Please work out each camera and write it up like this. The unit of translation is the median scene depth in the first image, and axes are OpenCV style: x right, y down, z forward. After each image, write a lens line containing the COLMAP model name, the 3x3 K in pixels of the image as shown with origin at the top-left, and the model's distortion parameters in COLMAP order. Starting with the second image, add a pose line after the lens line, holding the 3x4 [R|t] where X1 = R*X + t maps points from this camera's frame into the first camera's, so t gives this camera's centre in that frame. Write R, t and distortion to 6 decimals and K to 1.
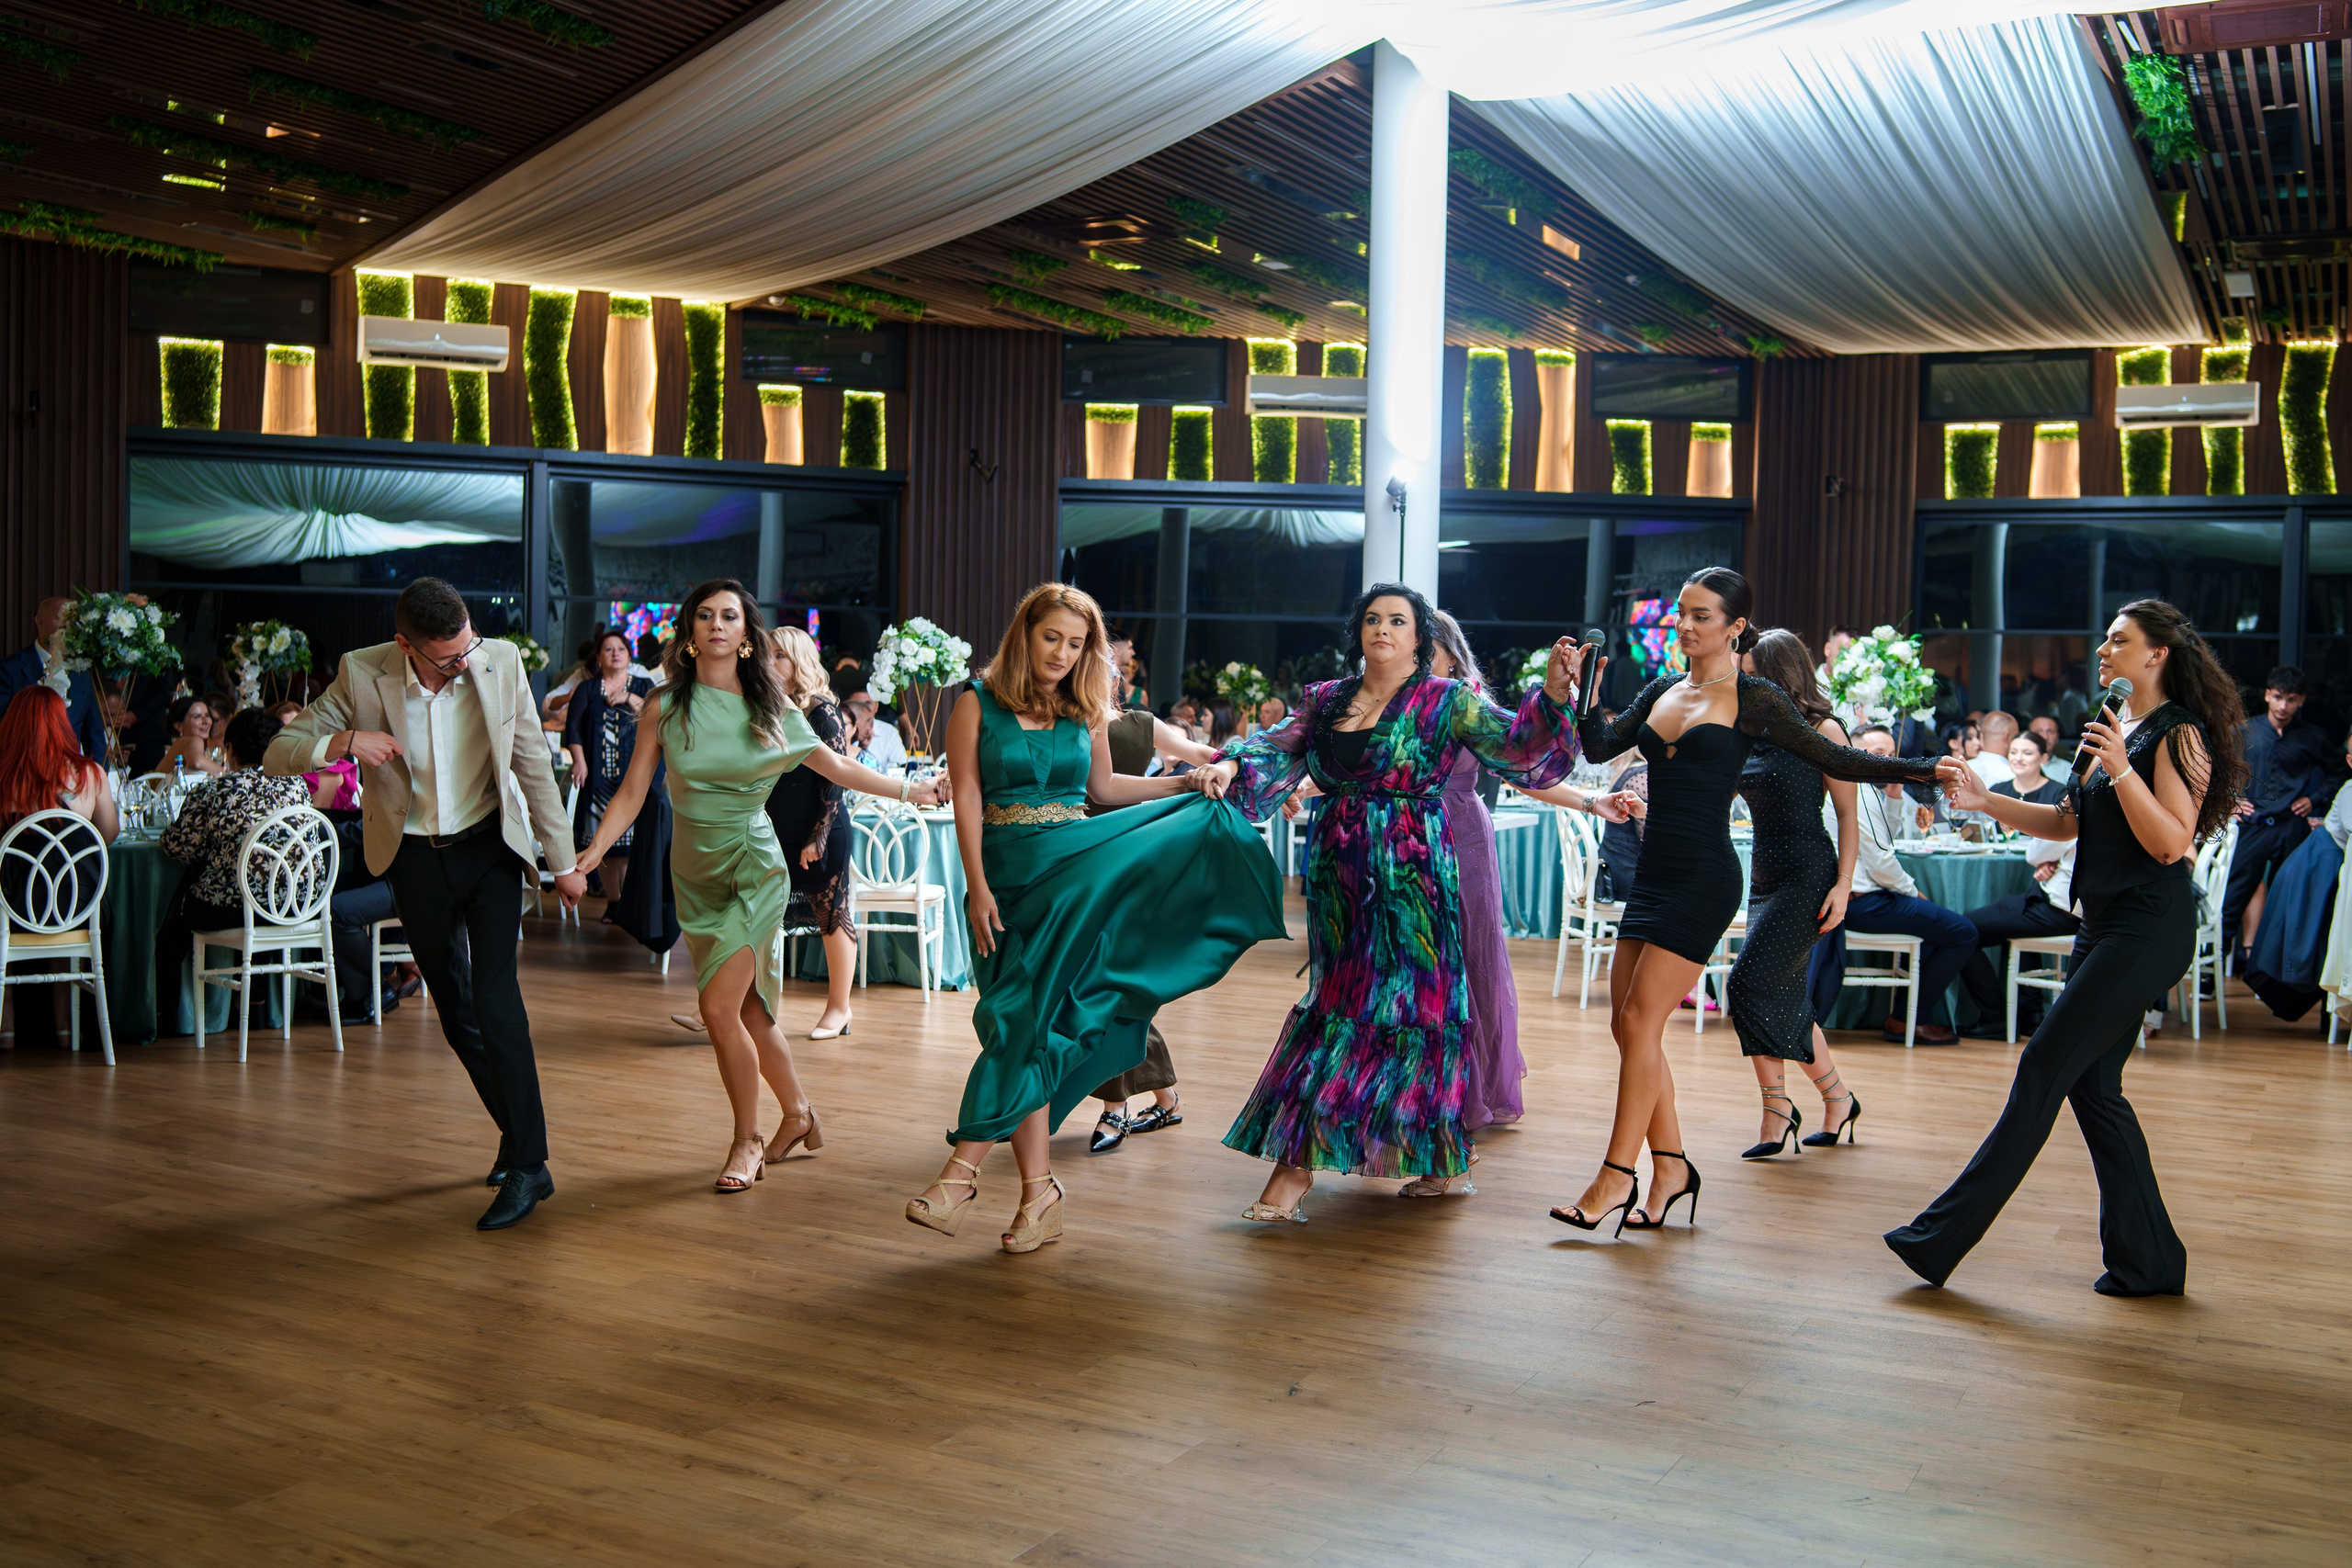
lens RADIAL K [[2249.6, 0, 1176.0], [0, 2249.6, 784.0], [0, 0, 1]] dist [-0.105325, 0.097731]
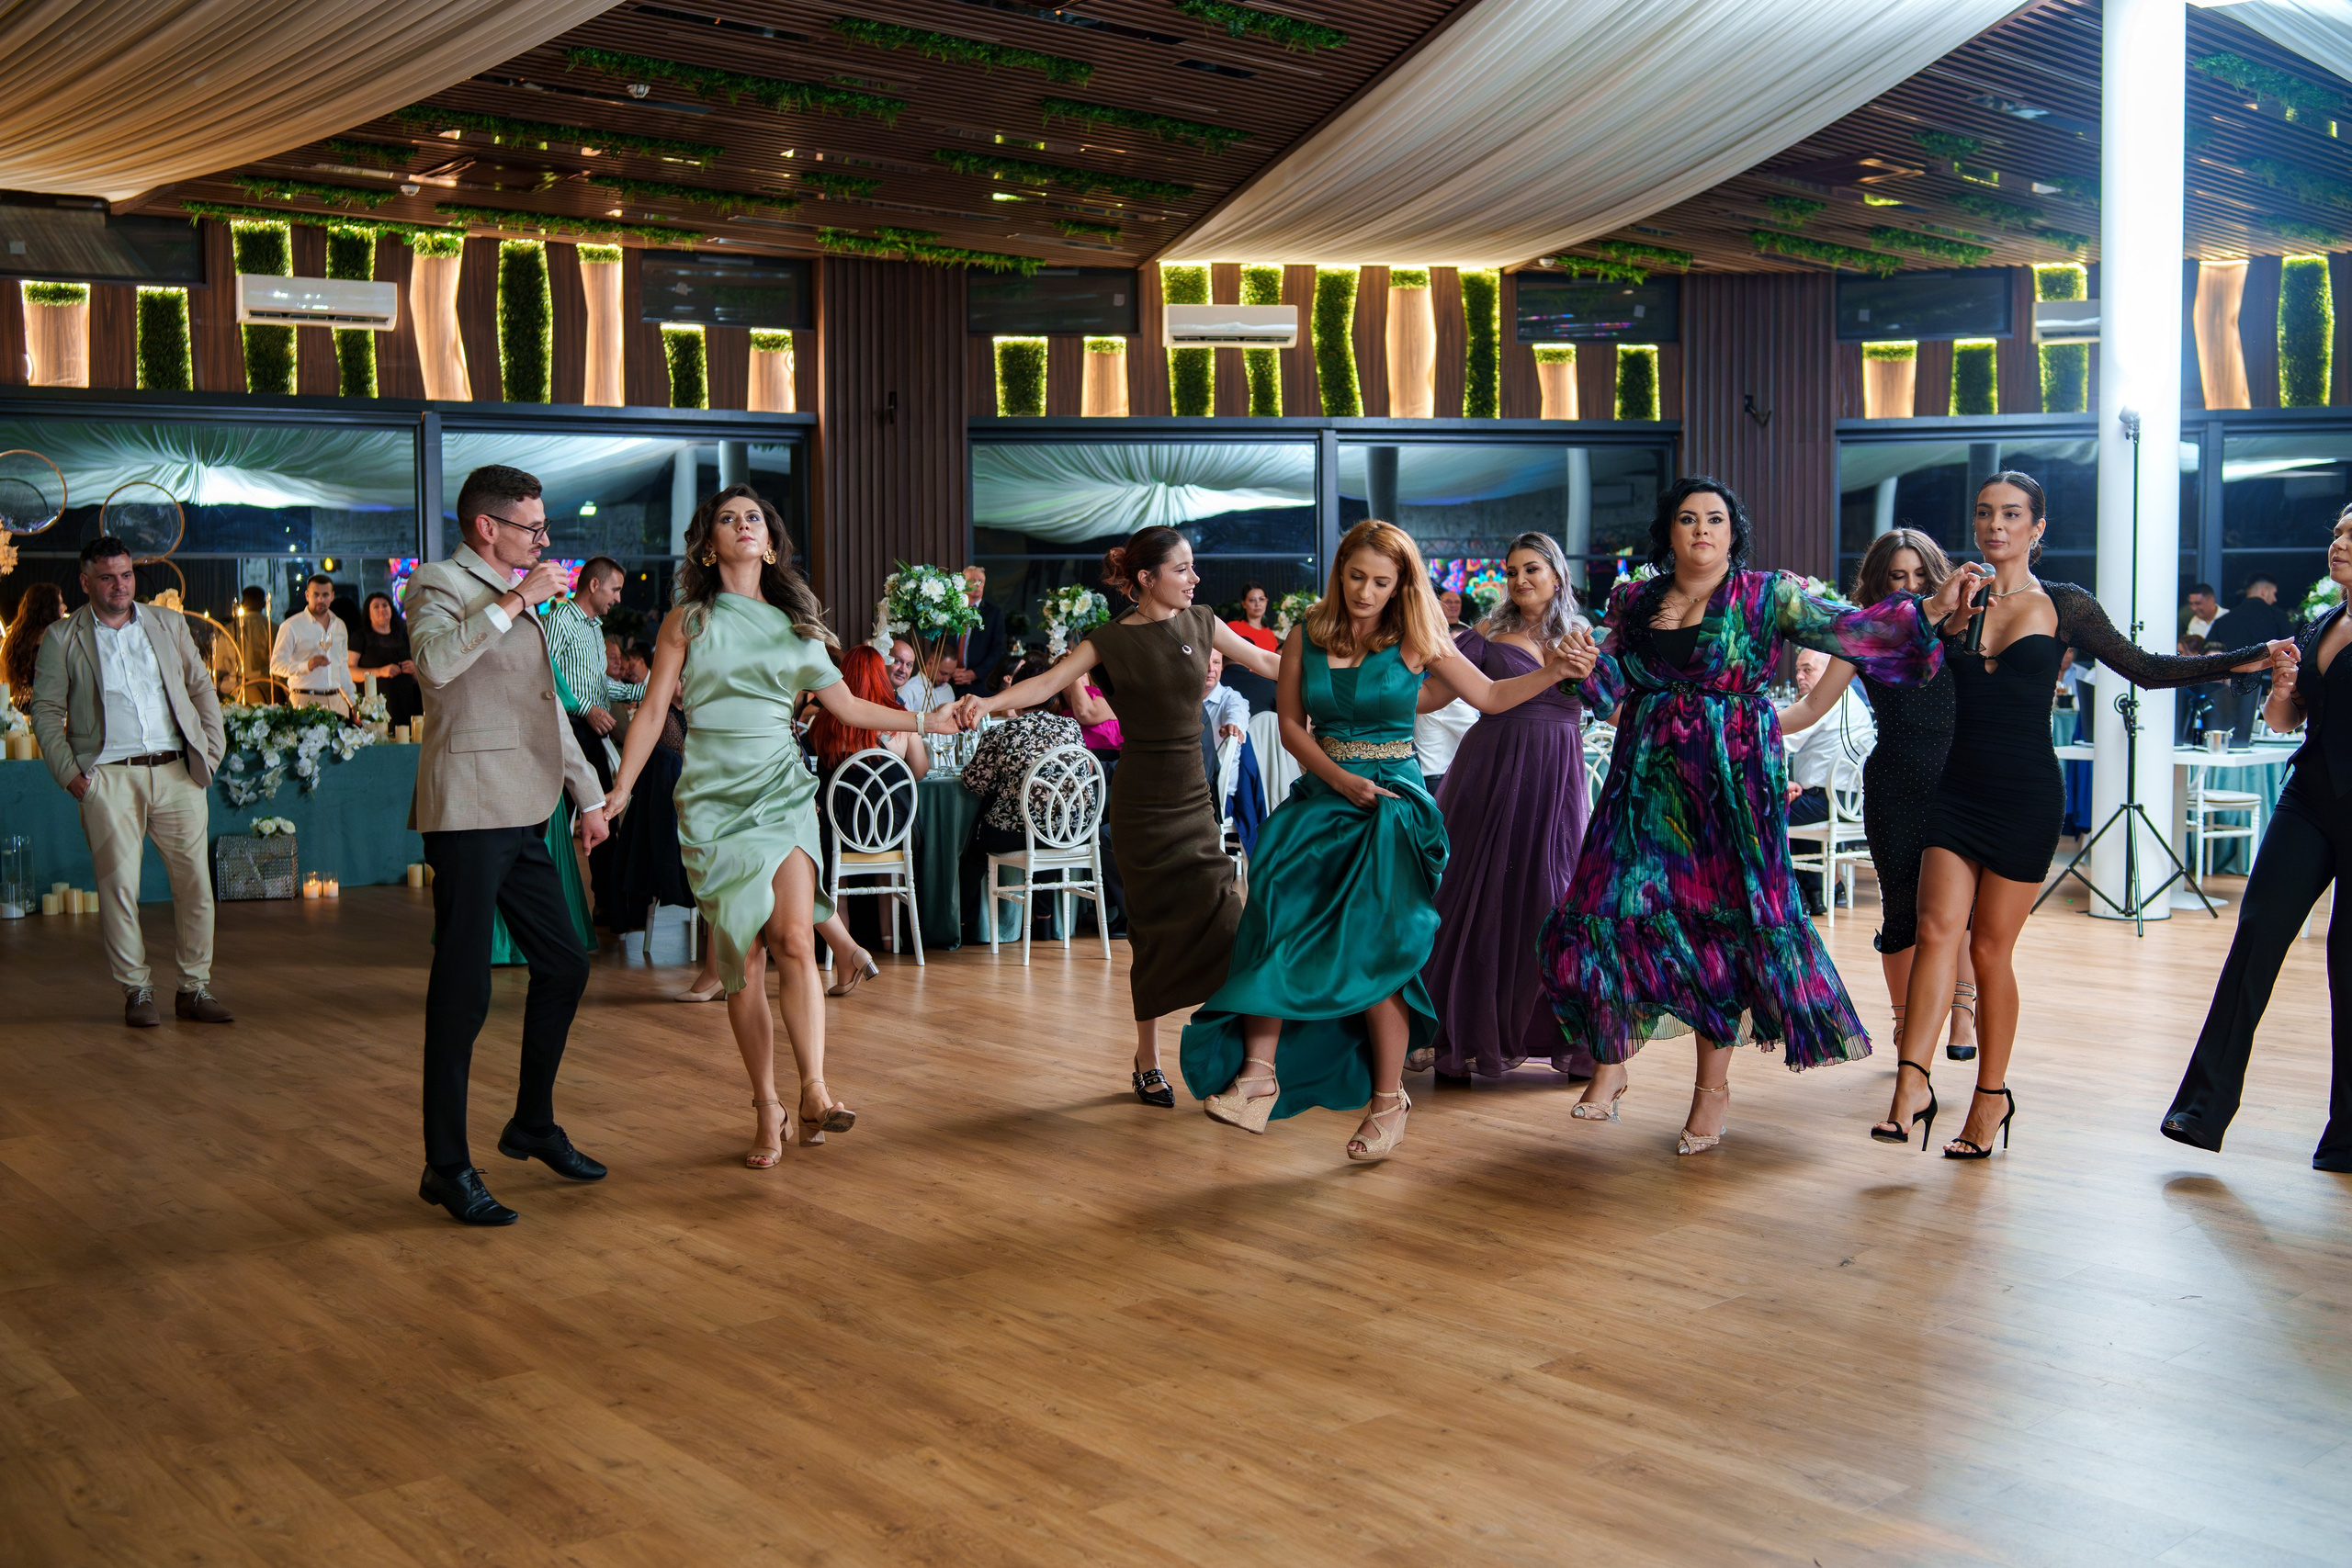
lens RADIAL K [[2249.6, 0, 1176.0], [0, 2249.6, 784.0], [0, 0, 1]] dist [-0.105325, 0.097731]
pose [[0.931308, -0.001985, -0.364226, 0.044774], [0.009594, 0.999772, 0.019084, 0.004715], [0.364105, -0.021268, 0.931115, -0.037468]]
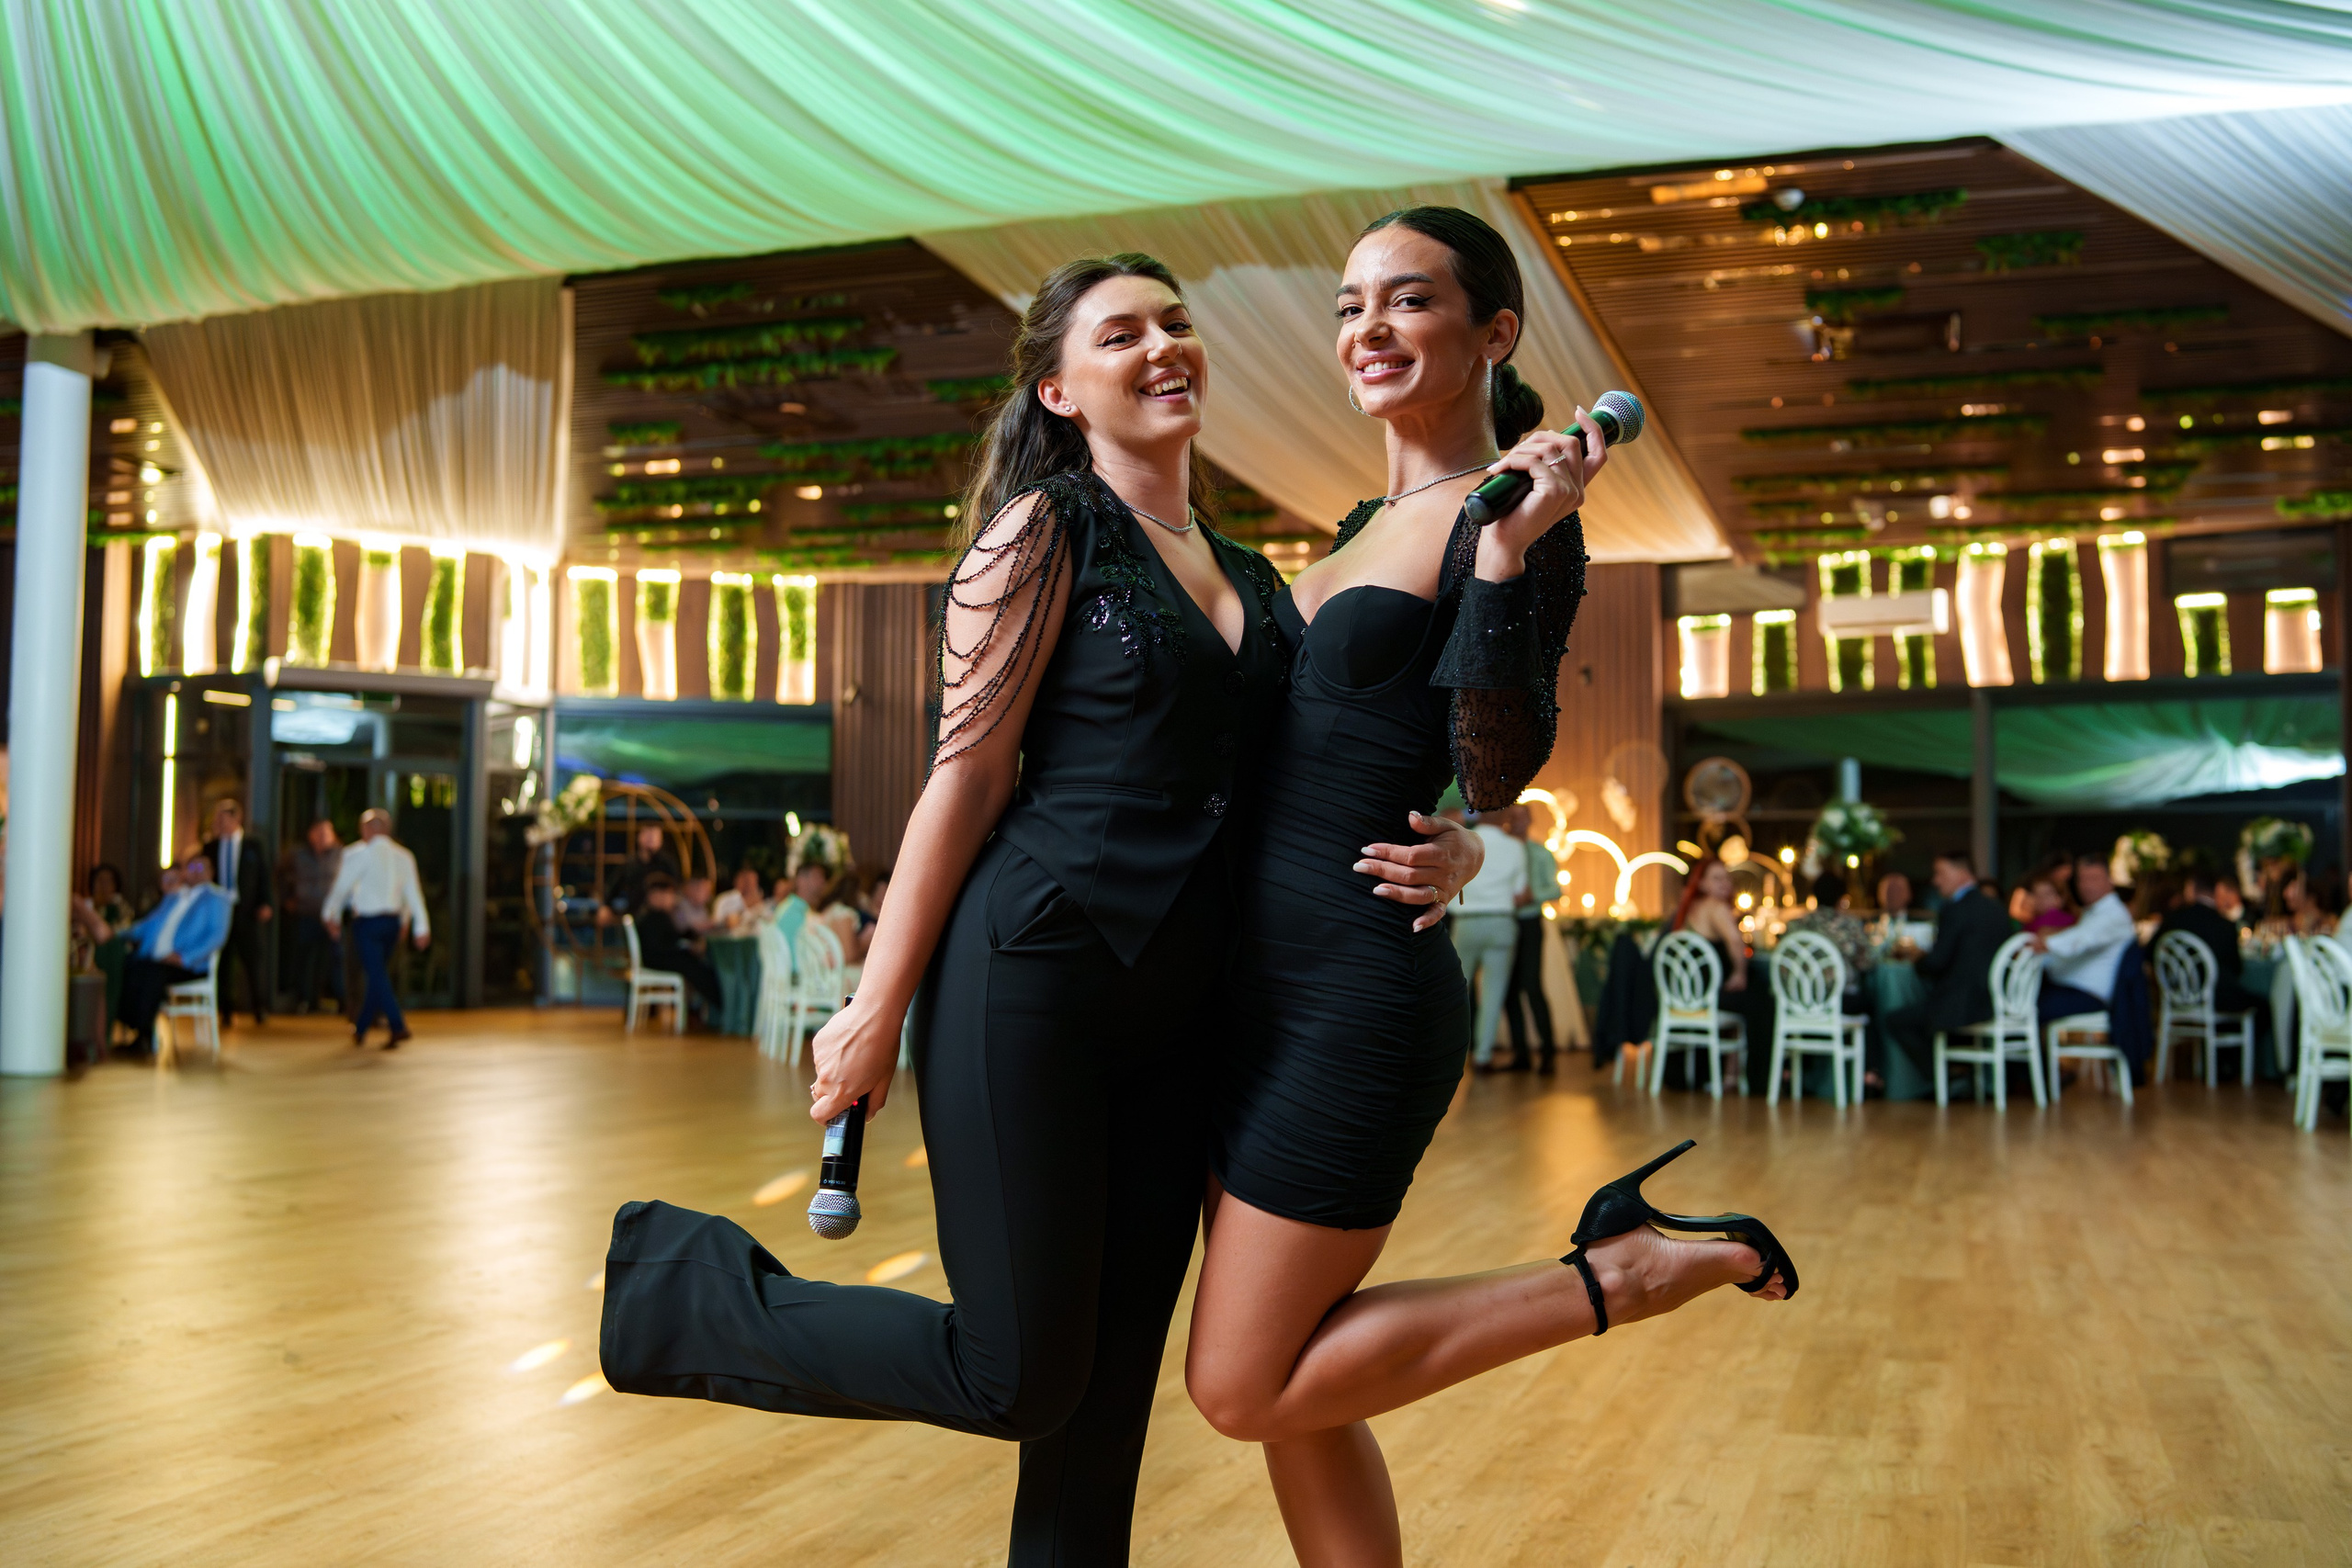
lens RADIAL K [[2249.6, 0, 1176.0], [0, 2249.6, 784.0], [0, 0, 1]] dist [-0.105325, 0.097731]
pose [[0.145877, -0.078787, -0.986161, 0.564512], [-0.051417, 0.994873, -0.087089, 0.034255], [0.987966, 0.063409, 0.141078, 0.204933]]
